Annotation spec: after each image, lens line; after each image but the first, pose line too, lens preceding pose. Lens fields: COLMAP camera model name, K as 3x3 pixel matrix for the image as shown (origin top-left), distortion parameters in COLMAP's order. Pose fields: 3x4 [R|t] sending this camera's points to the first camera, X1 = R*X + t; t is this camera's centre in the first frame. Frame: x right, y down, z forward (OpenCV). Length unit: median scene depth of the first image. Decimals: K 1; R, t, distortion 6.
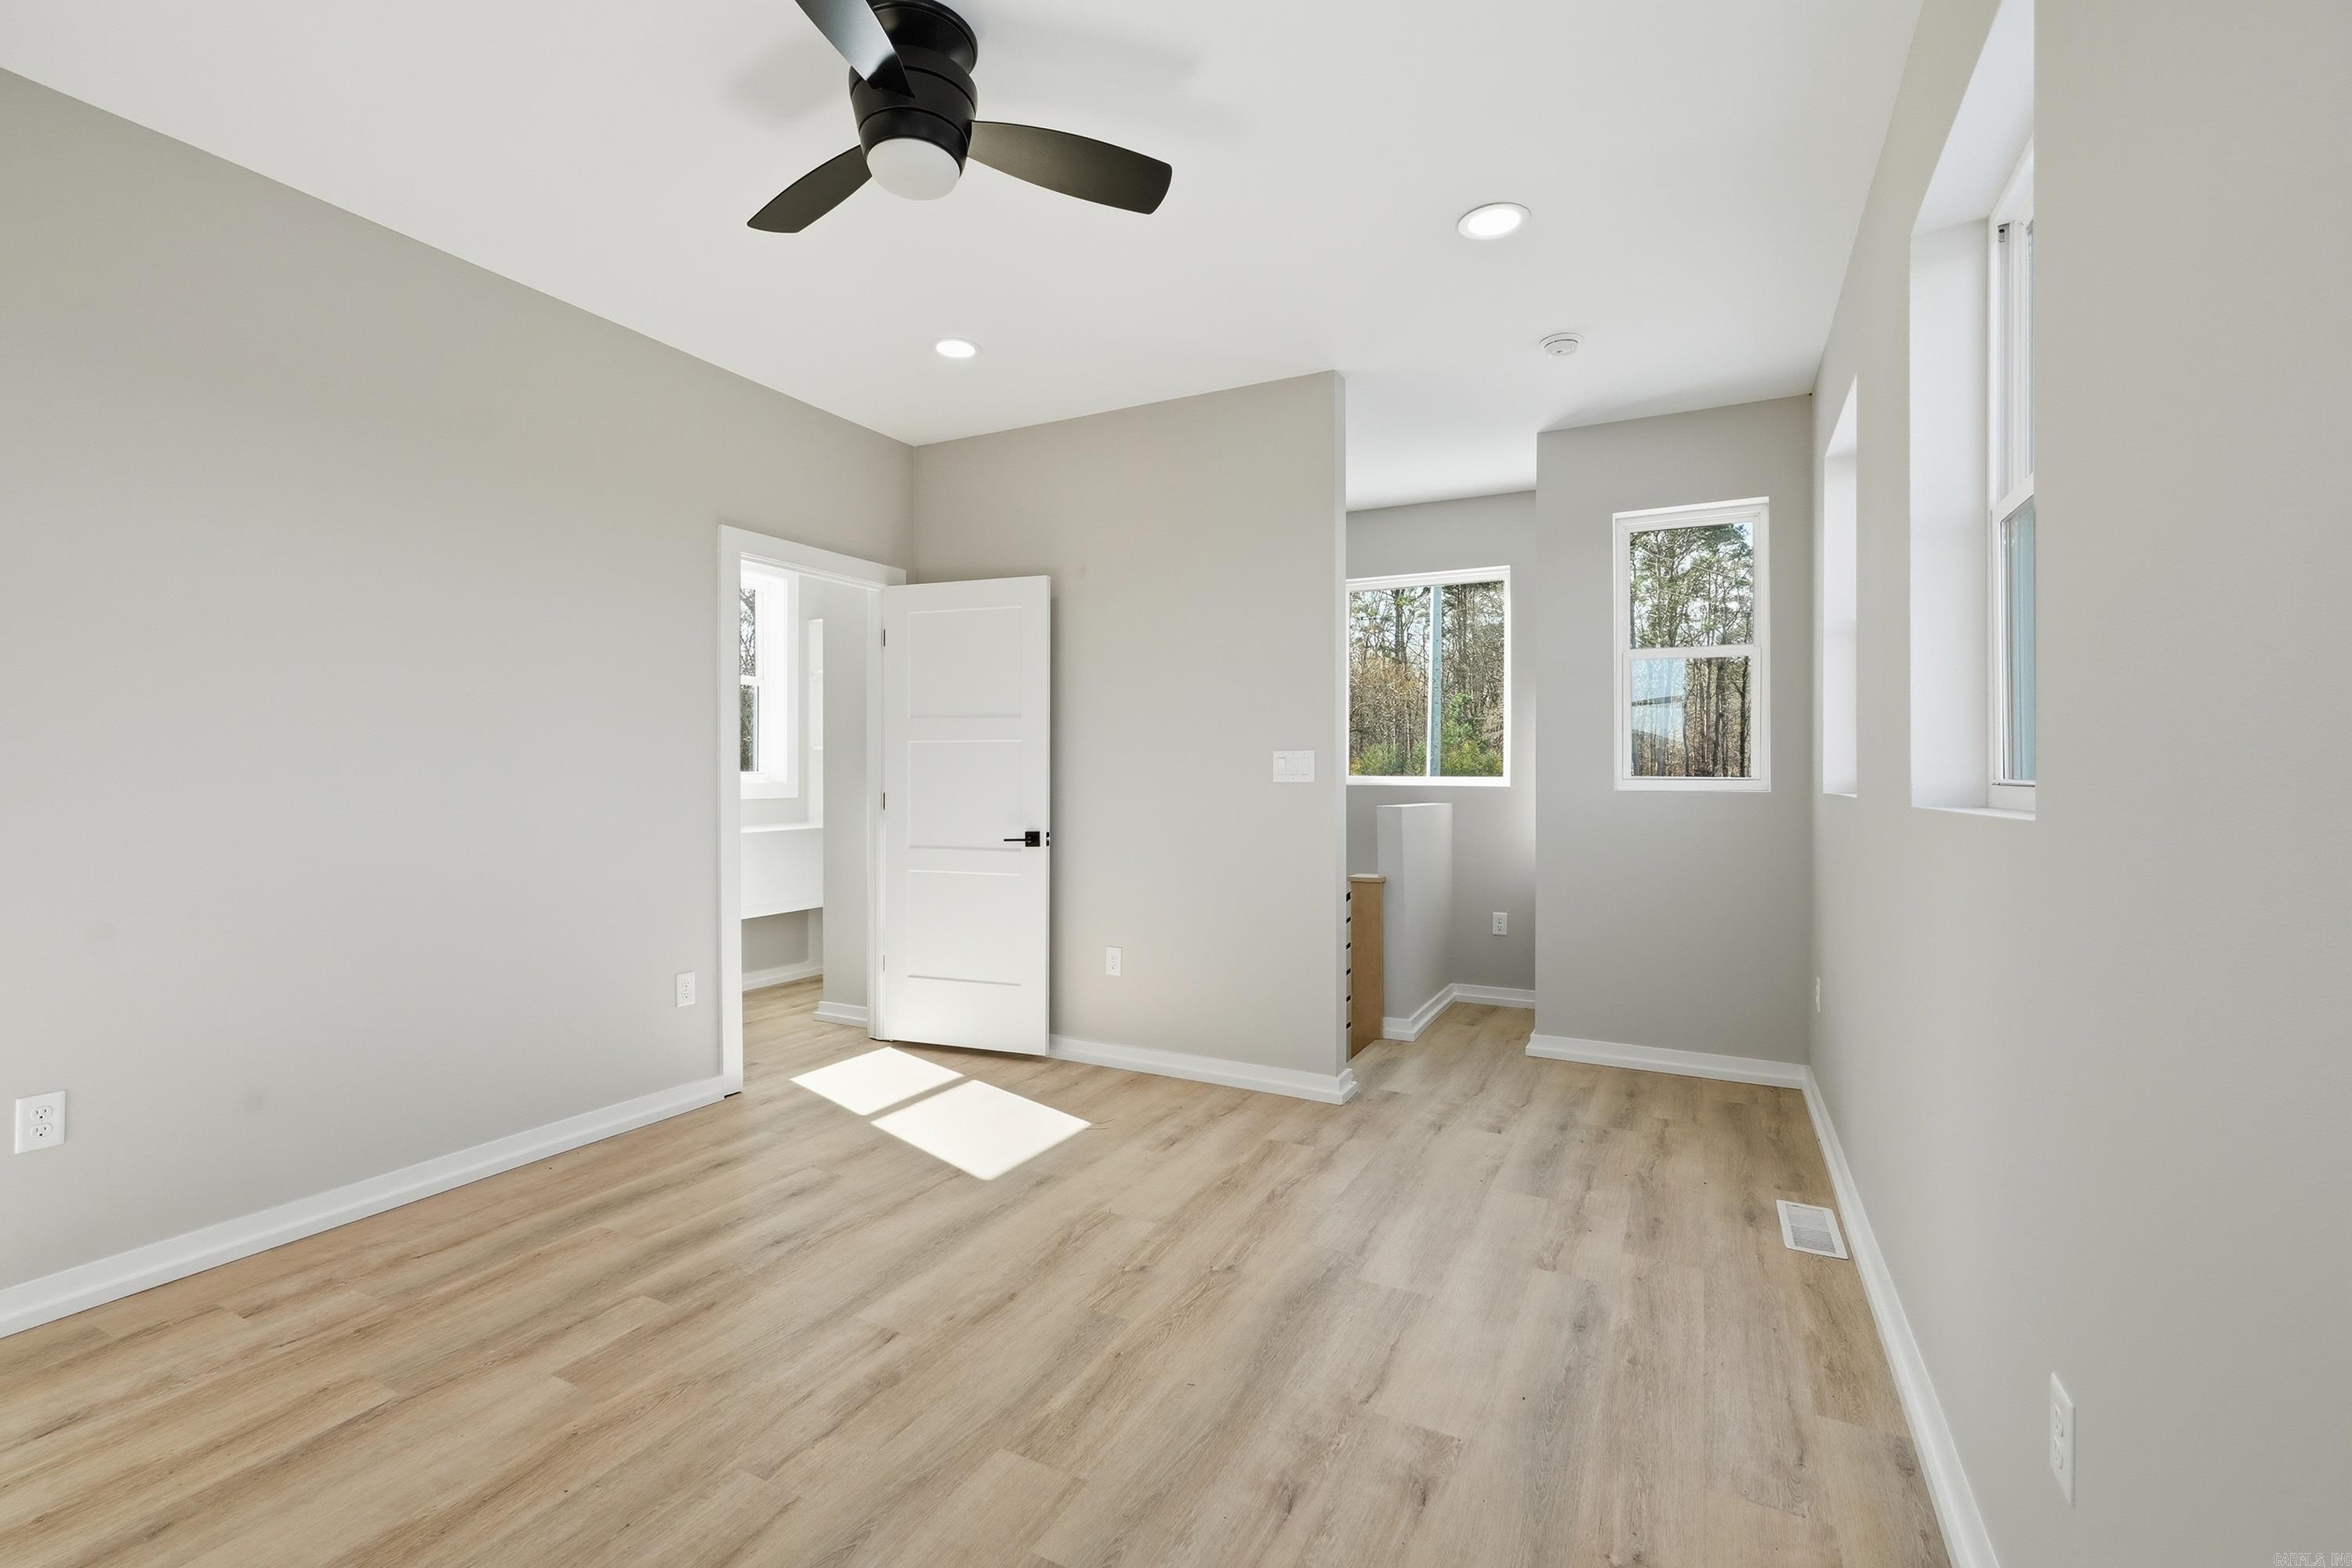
lens RADIAL K [[1028.3, 0, 1170.5], [0, 1028.3, 785.7], [0, 0, 1]] dist [-0.012449, 0.005894]
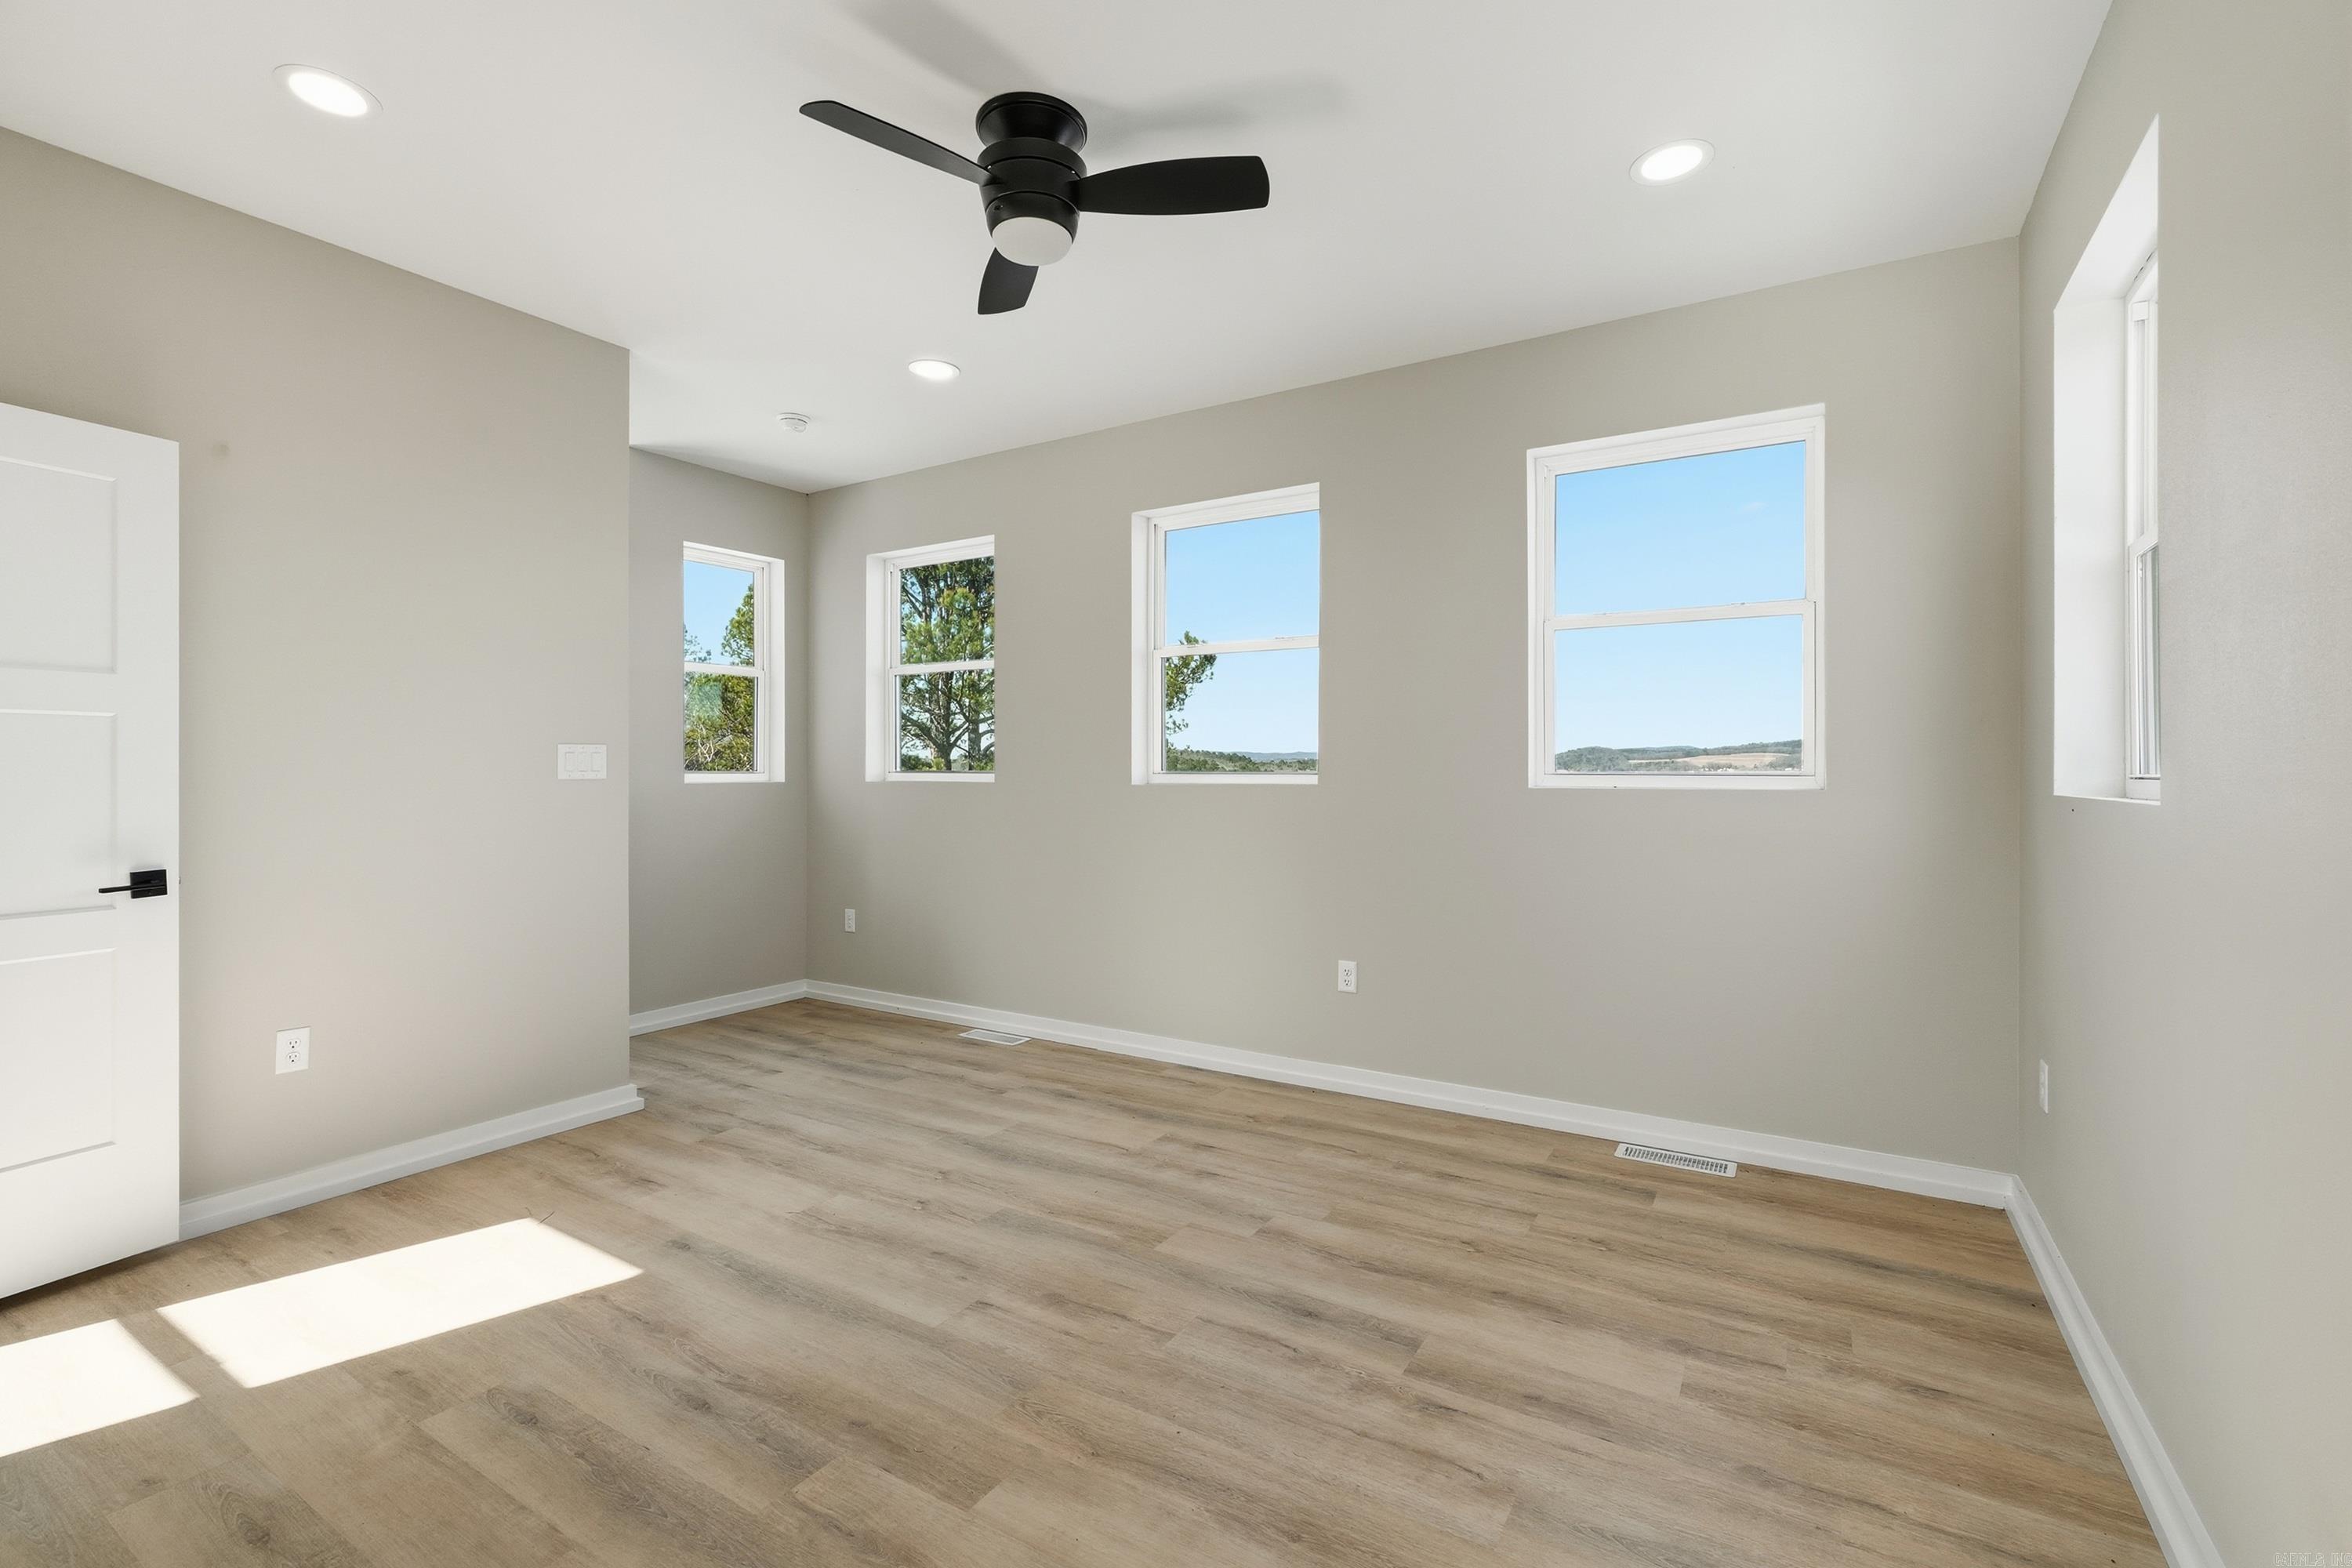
lens RADIAL K [[1028.3, 0, 1170.5], [0, 1028.3, 785.7], [0, 0, 1]] dist [-0.012449, 0.005894]
pose [[0.073743, -0.018173, 0.997112, -1.001162], [0.013150, 0.999765, 0.017248, -0.009597], [-0.997191, 0.011840, 0.073965, 0.554309]]
